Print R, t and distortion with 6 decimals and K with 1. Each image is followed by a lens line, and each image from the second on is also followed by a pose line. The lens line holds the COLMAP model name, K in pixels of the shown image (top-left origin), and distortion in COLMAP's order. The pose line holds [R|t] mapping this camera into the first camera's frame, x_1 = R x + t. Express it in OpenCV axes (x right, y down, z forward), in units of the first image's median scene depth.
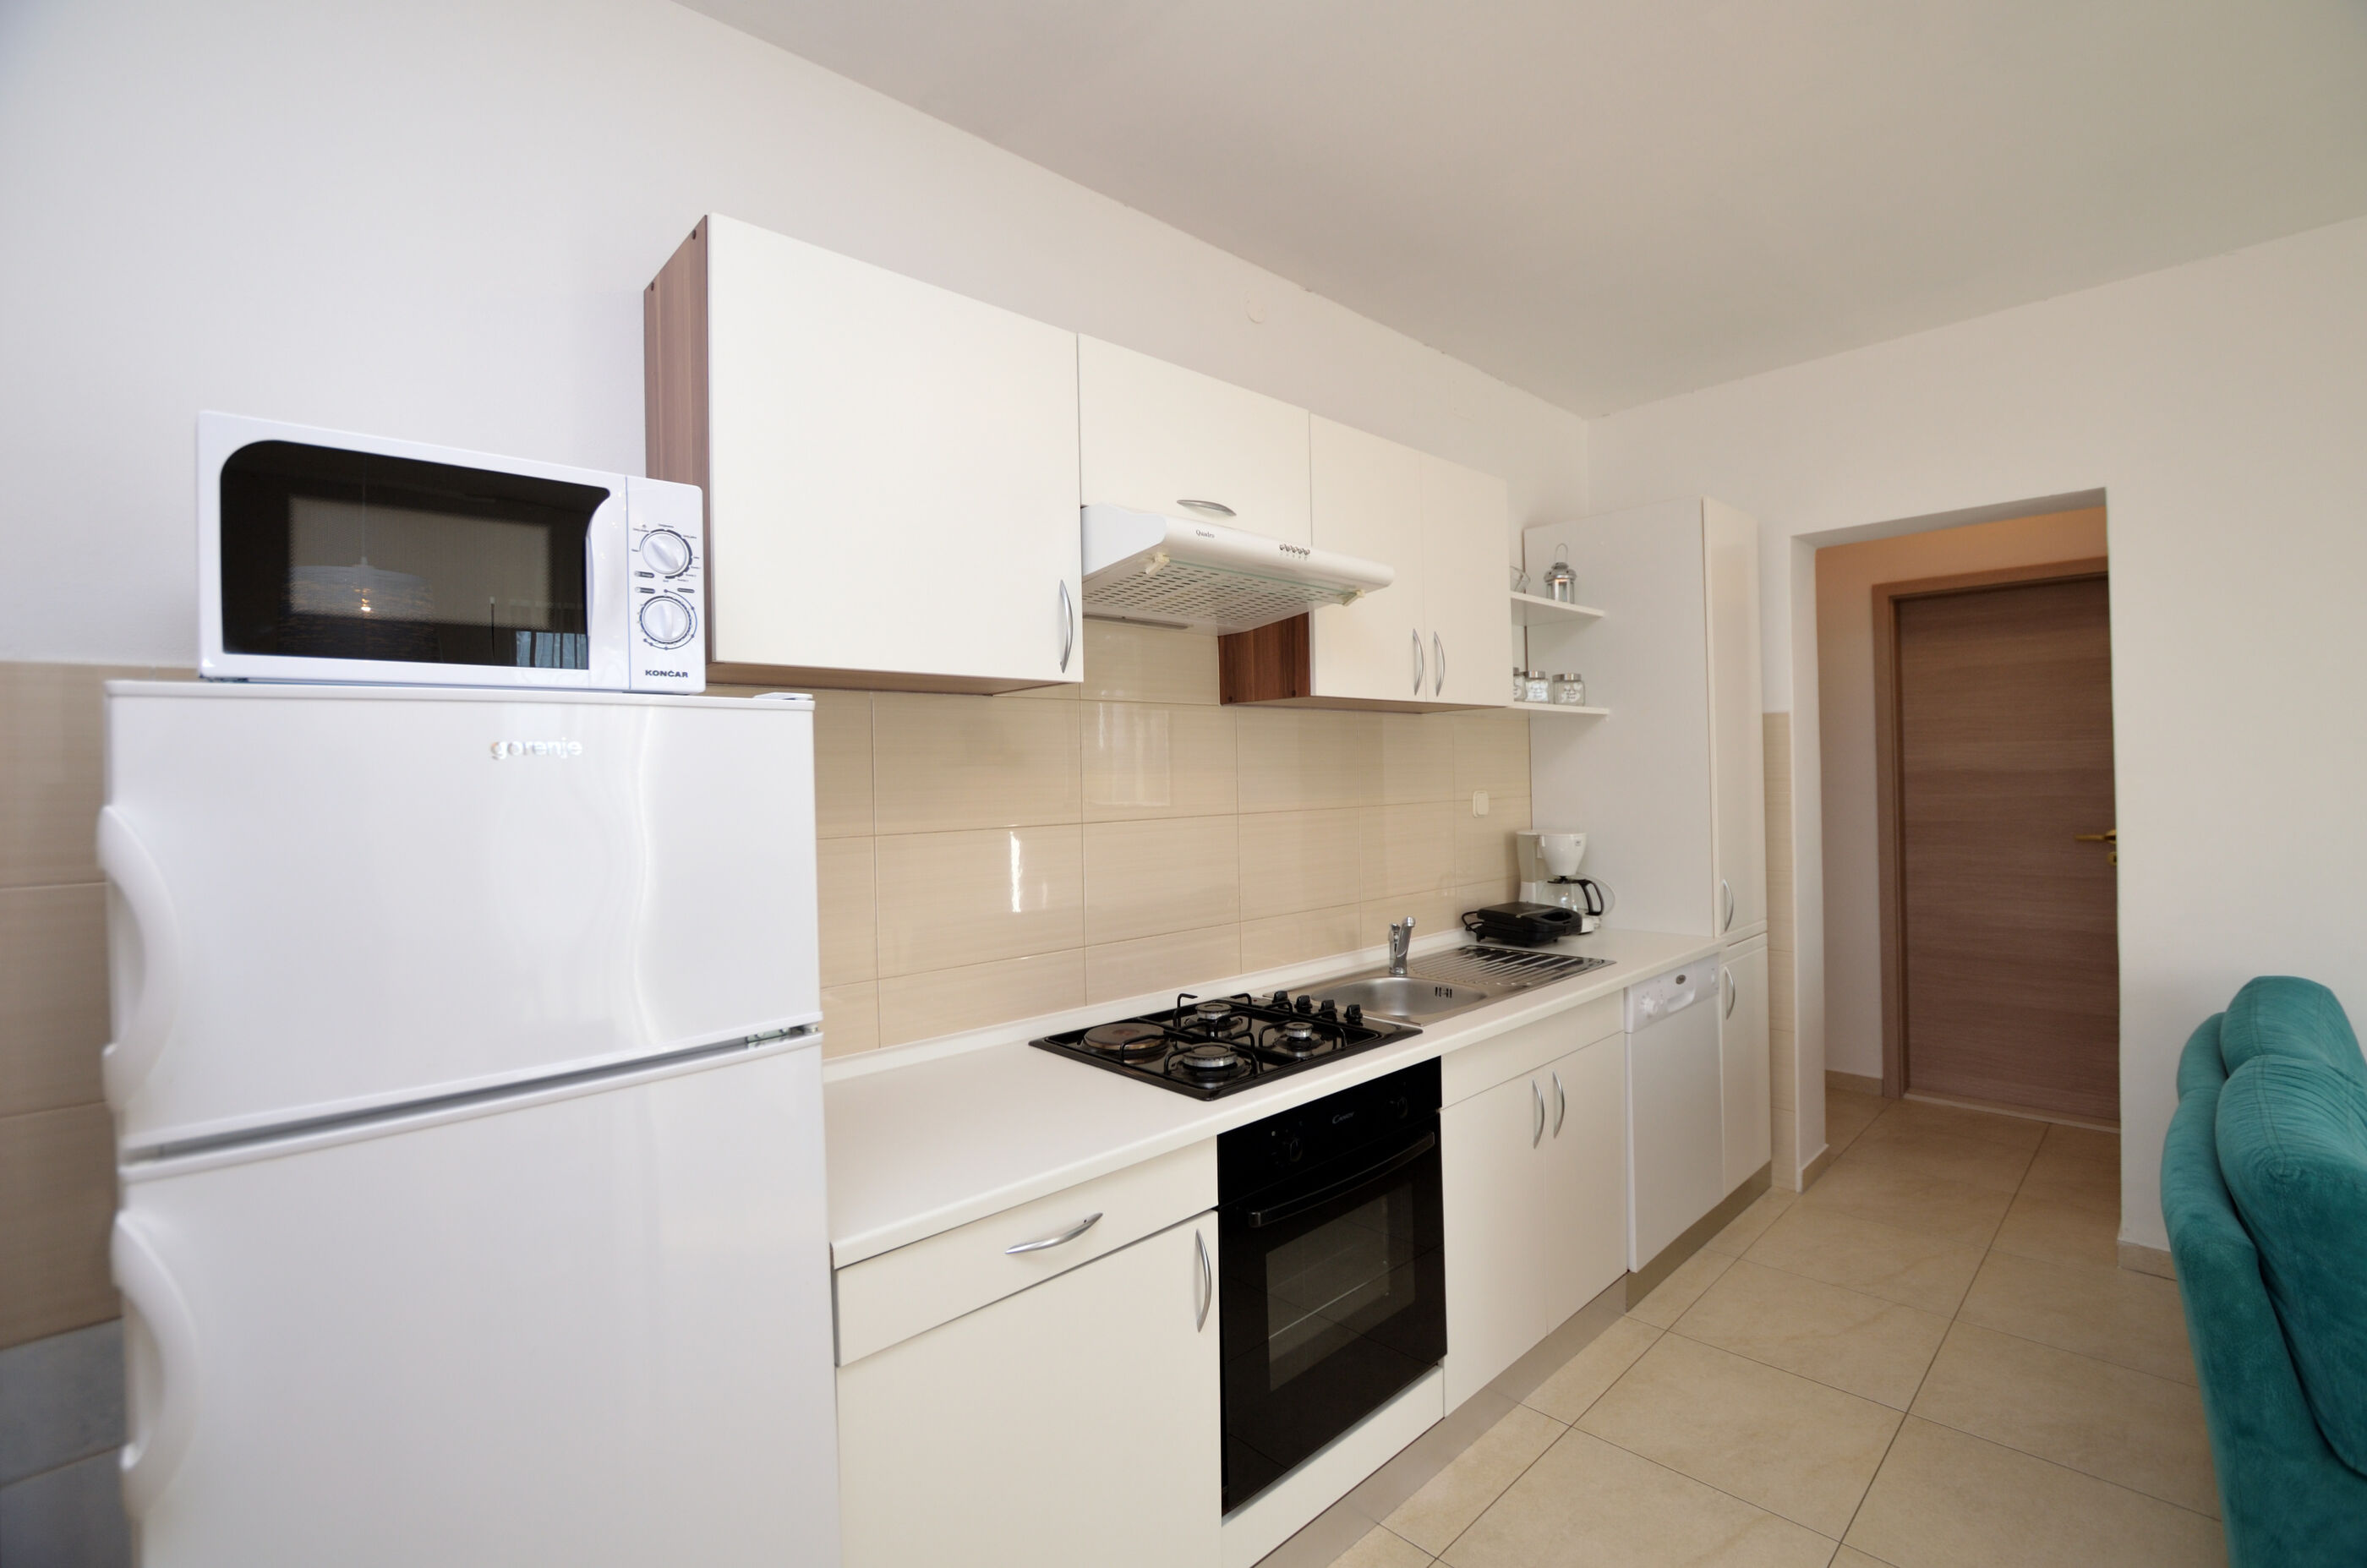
lens RADIAL K [[1046.1, 0, 1206.0], [0, 1046.1, 775.9], [0, 0, 1]] dist [-0.036317, 0.008052]
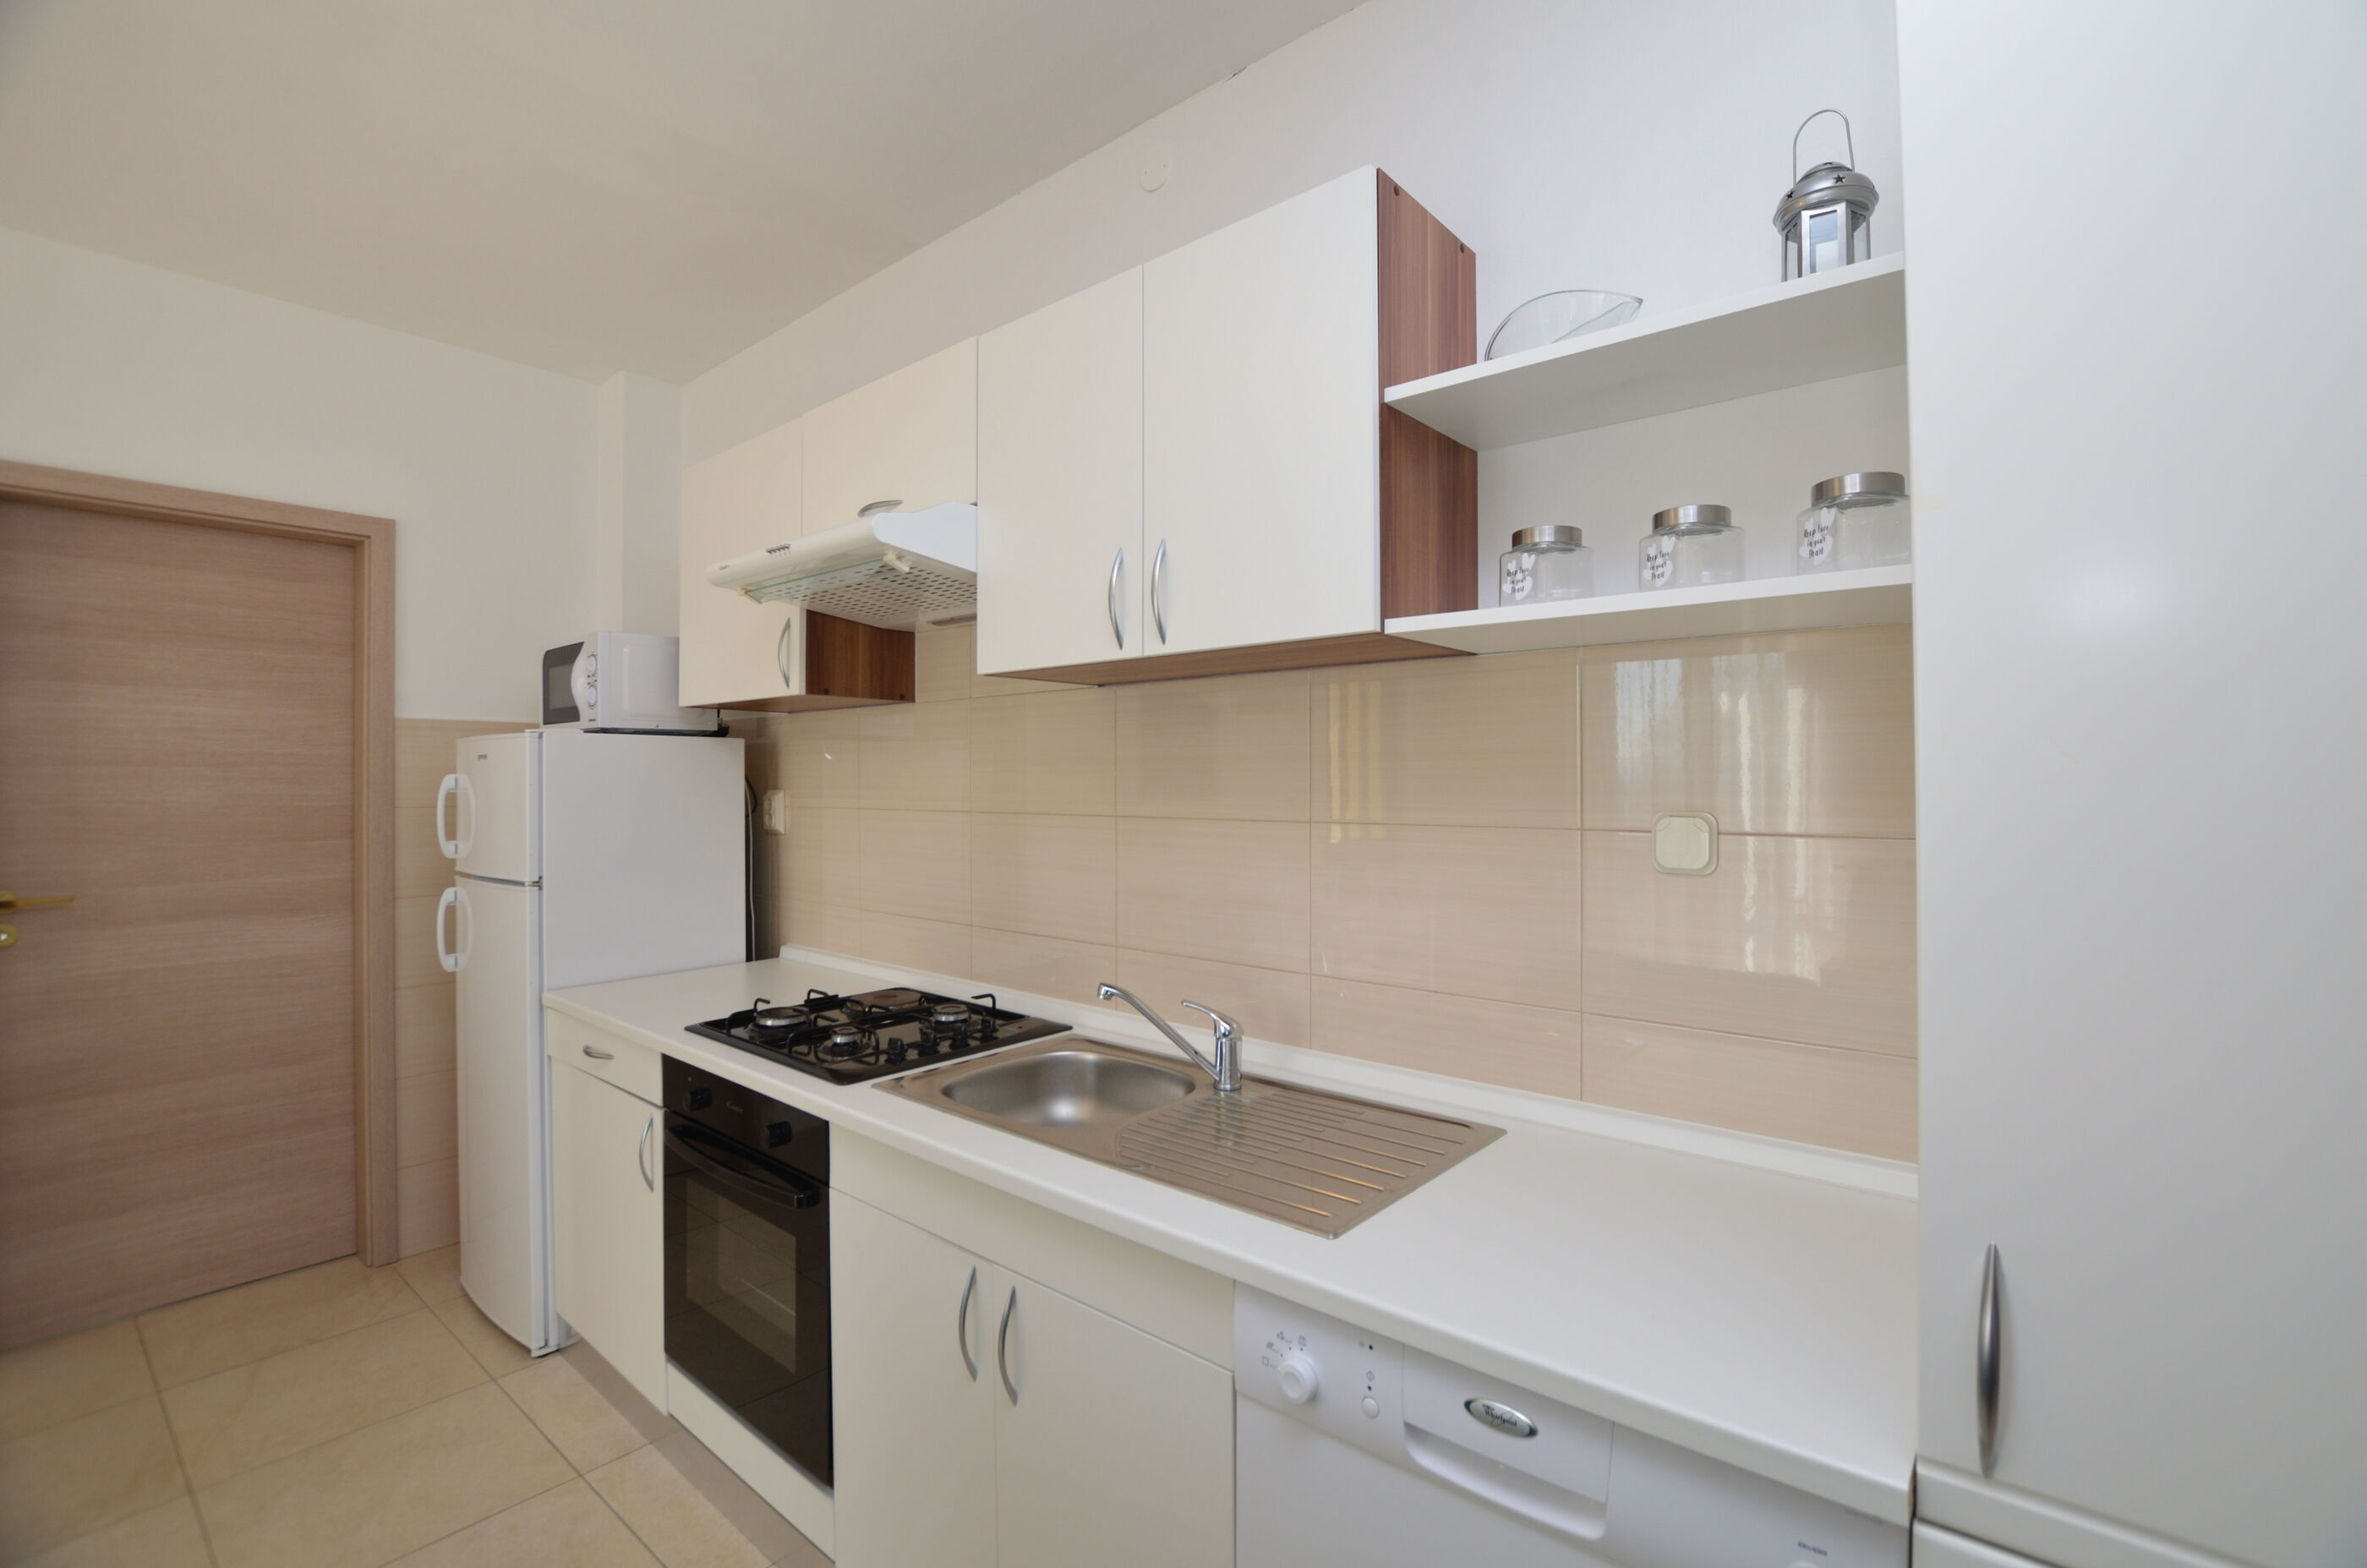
lens RADIAL K [[1046.1, 0, 1206.0], [0, 1046.1, 775.9], [0, 0, 1]] dist [-0.036317, 0.008052]
pose [[0.108414, 0.012684, -0.994025, 0.940014], [-0.004973, 0.999913, 0.012217, -0.007427], [0.994093, 0.003619, 0.108467, 1.070857]]
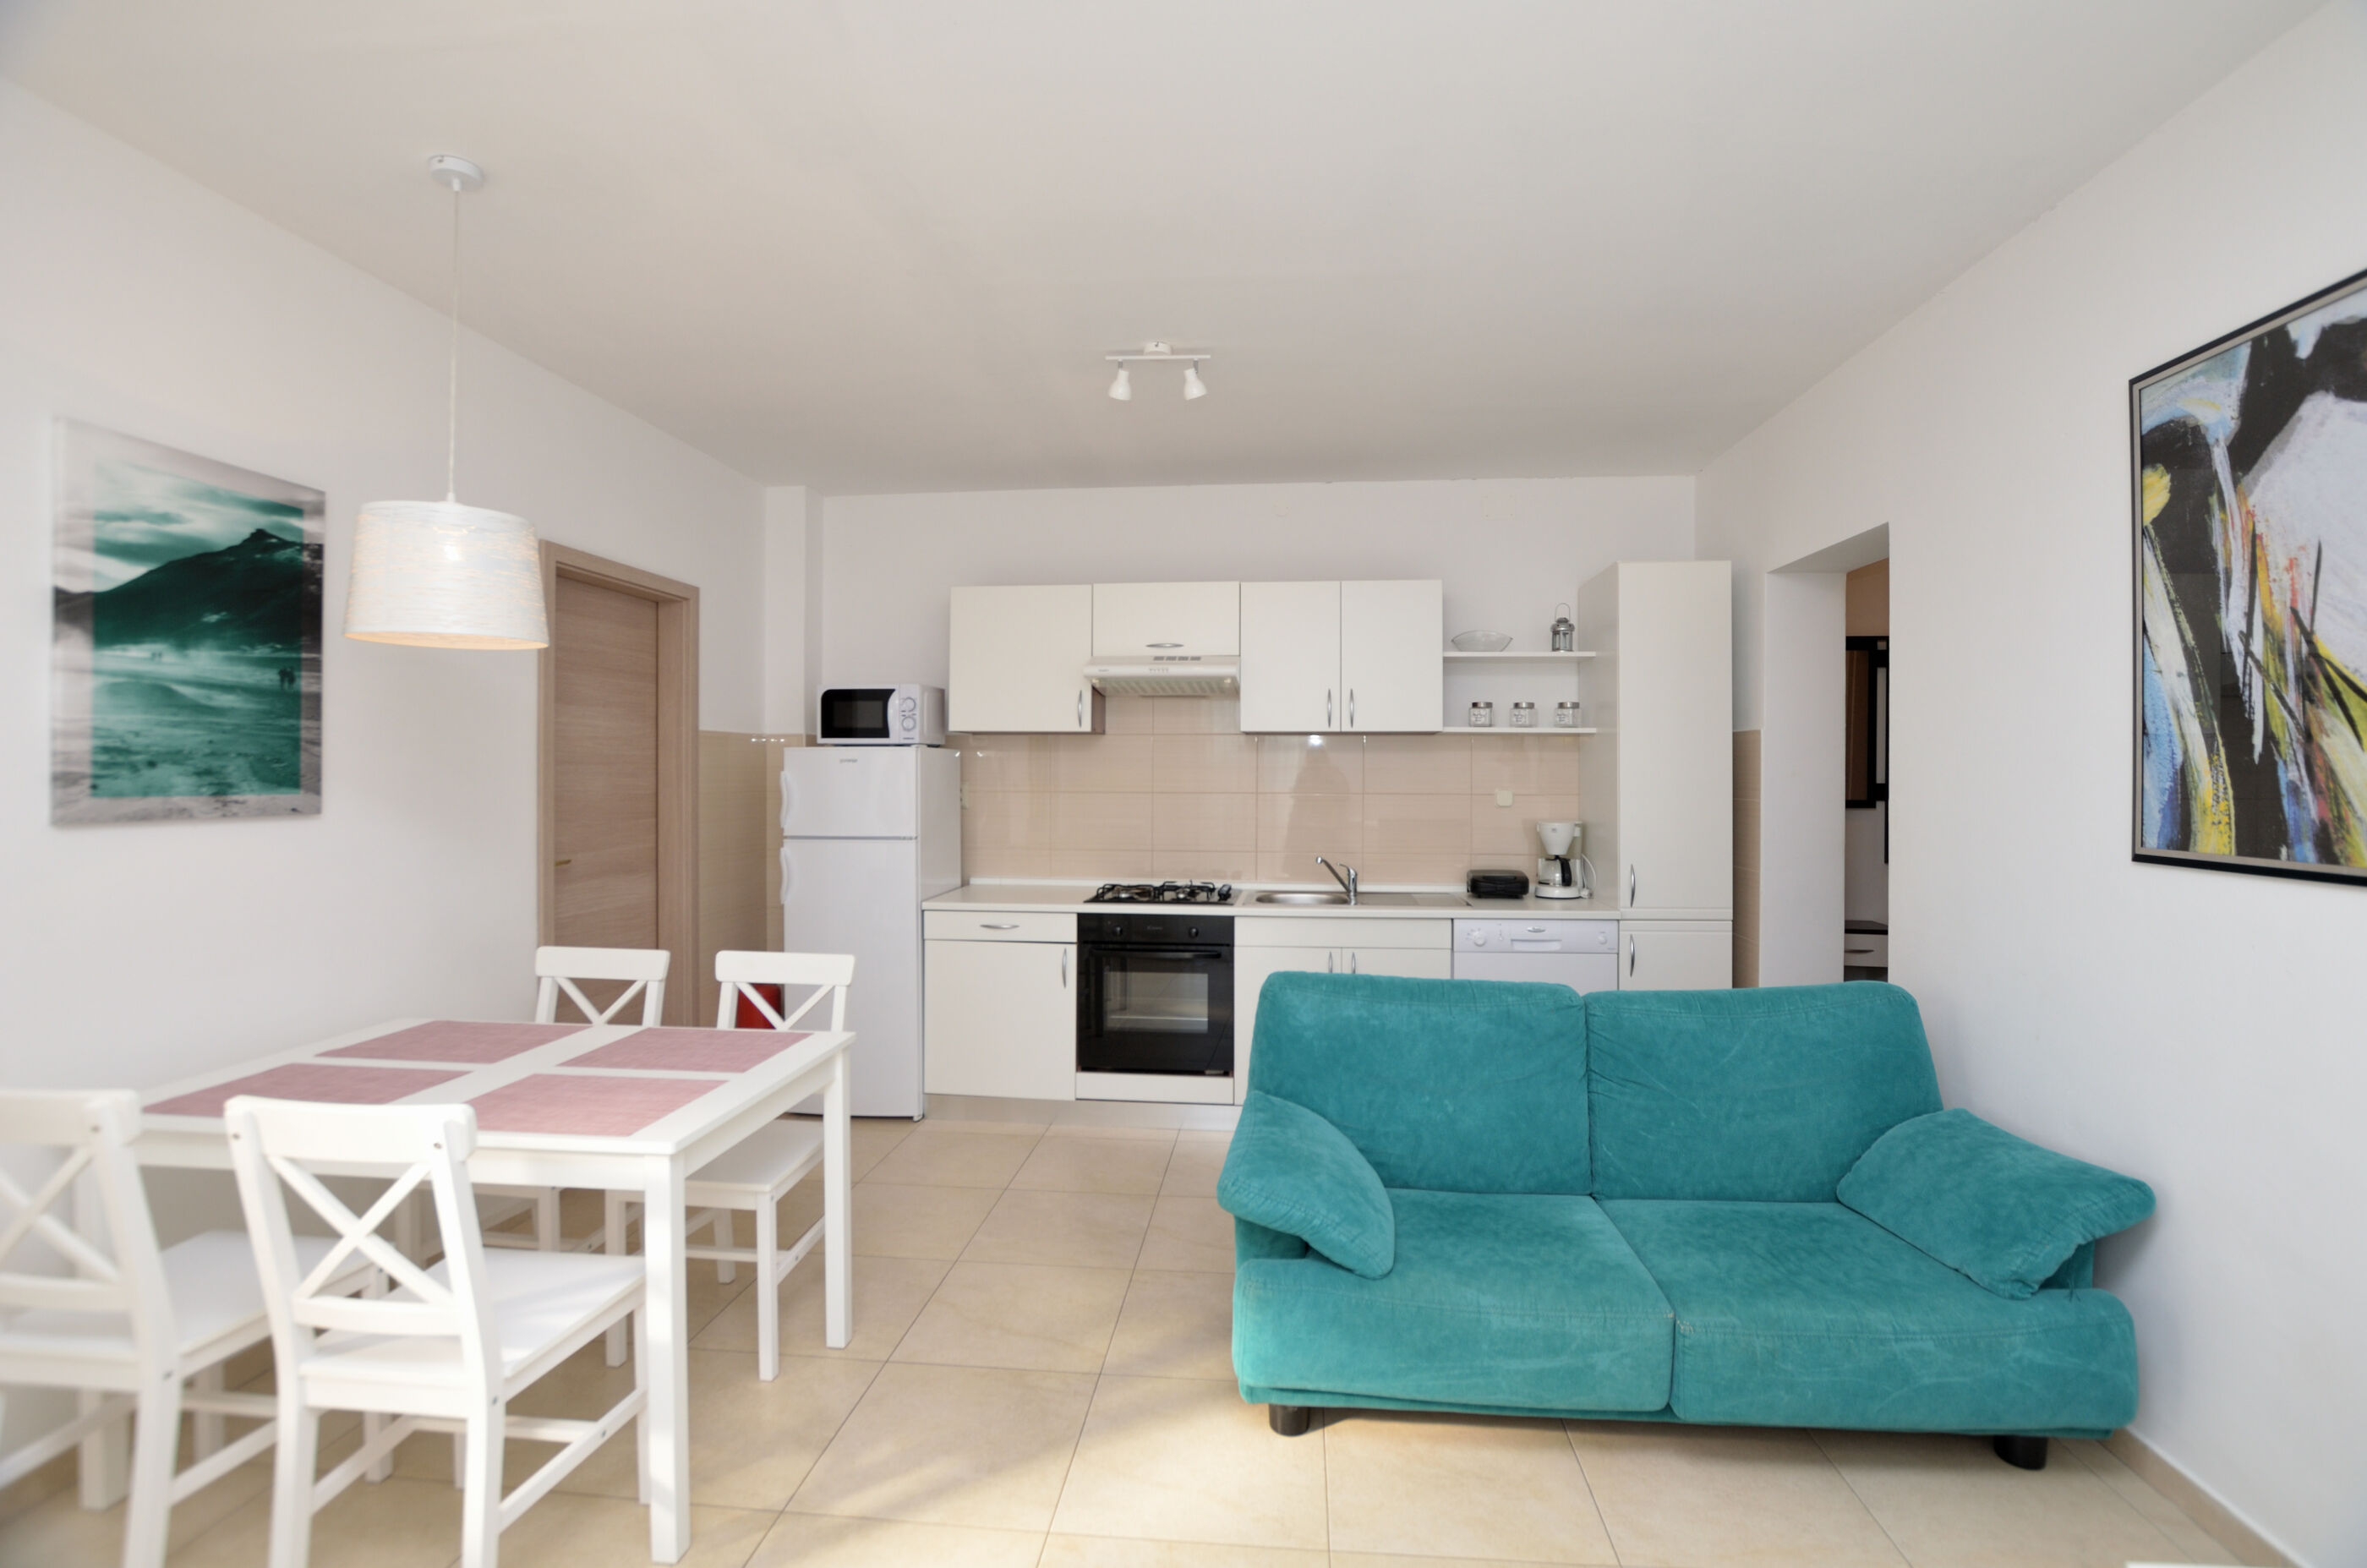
lens RADIAL K [[1038.9, 0, 1204.1], [0, 1038.9, 773.2], [0, 0, 1]] dist [-0.025862, 0.000568]
pose [[0.649701, 0.025073, -0.759776, 1.486635], [-0.019145, 0.999679, 0.016619, -0.030275], [0.759949, 0.003748, 0.649972, -0.282798]]
